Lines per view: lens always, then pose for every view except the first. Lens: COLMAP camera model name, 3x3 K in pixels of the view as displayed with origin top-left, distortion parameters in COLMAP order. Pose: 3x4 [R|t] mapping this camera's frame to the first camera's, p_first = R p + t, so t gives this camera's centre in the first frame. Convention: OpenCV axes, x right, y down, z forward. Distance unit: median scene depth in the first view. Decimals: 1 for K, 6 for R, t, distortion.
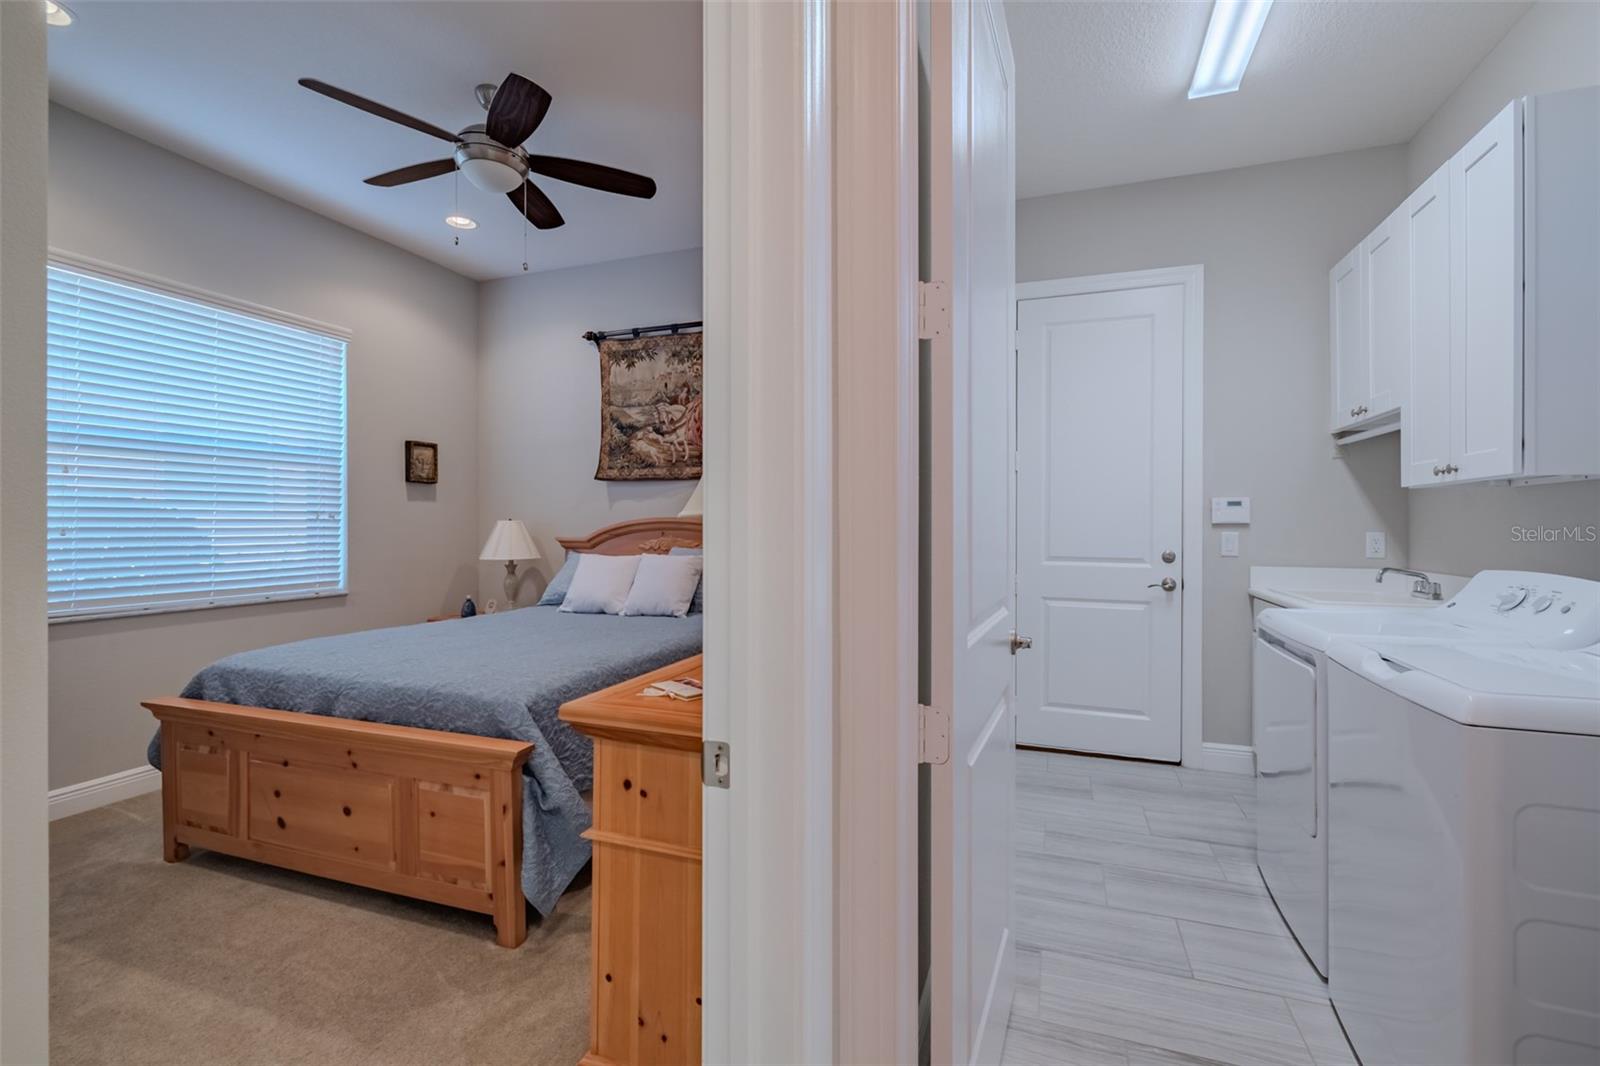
lens RADIAL K [[680.4, 0, 807.3], [0, 680.4, 526.1], [0, 0, 1]] dist [-0.000780, 0.000961]
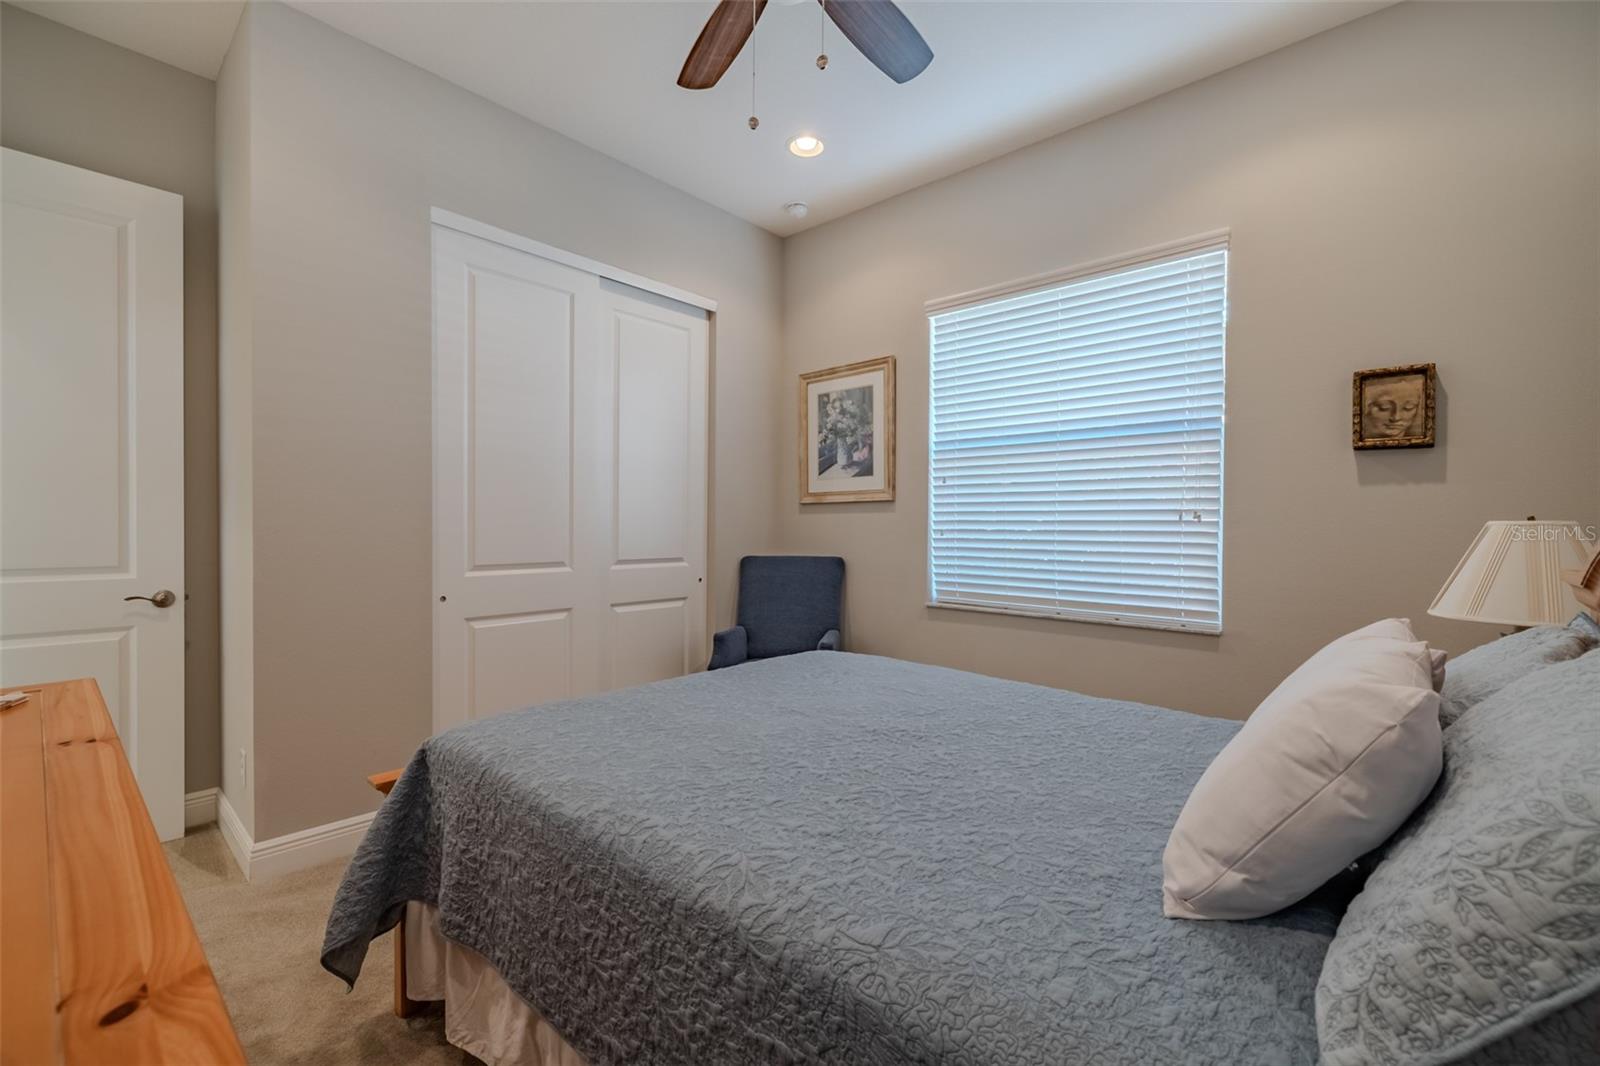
lens RADIAL K [[680.4, 0, 788.1], [0, 680.4, 536.1], [0, 0, 1]] dist [-0.000780, 0.000961]
pose [[-0.391033, 0.010614, -0.920315, 0.113024], [-0.011364, 0.999802, 0.016359, -0.001563], [0.920306, 0.016855, -0.390835, 1.086903]]
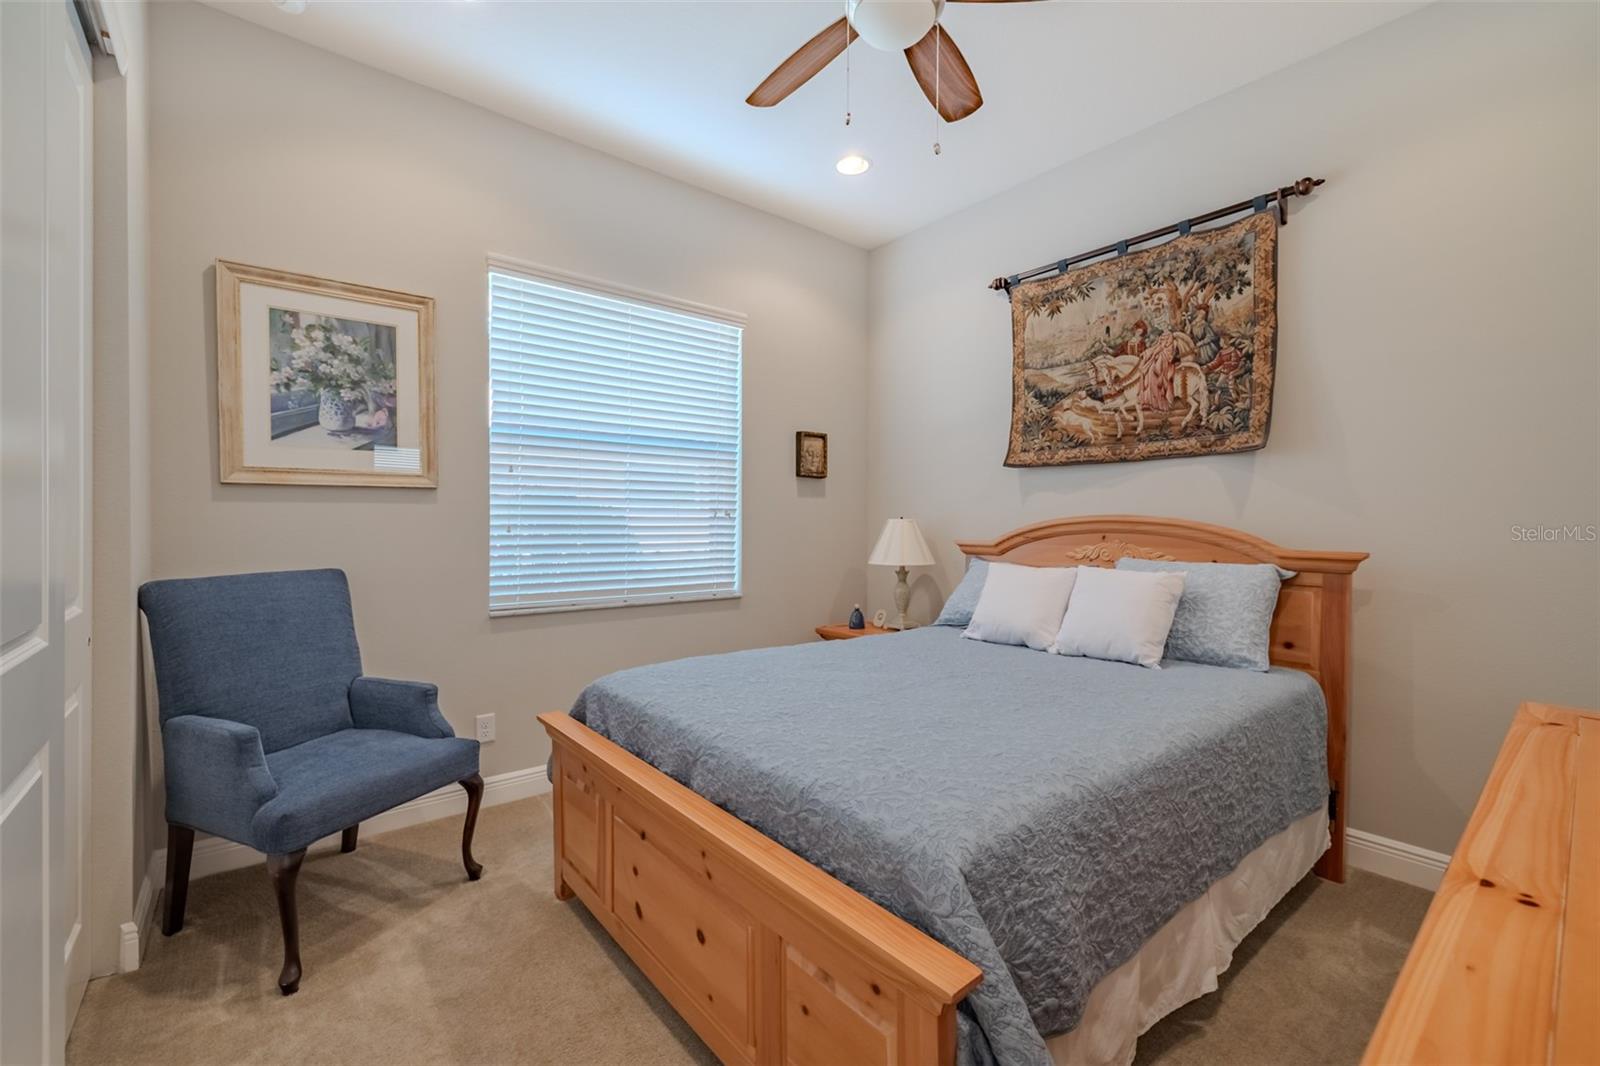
lens RADIAL K [[680.4, 0, 797.5], [0, 680.4, 529.9], [0, 0, 1]] dist [-0.000780, 0.000961]
pose [[0.854200, 0.009786, -0.519853, -0.152444], [-0.006720, 0.999947, 0.007781, -0.000552], [0.519901, -0.003153, 0.854221, 0.297027]]
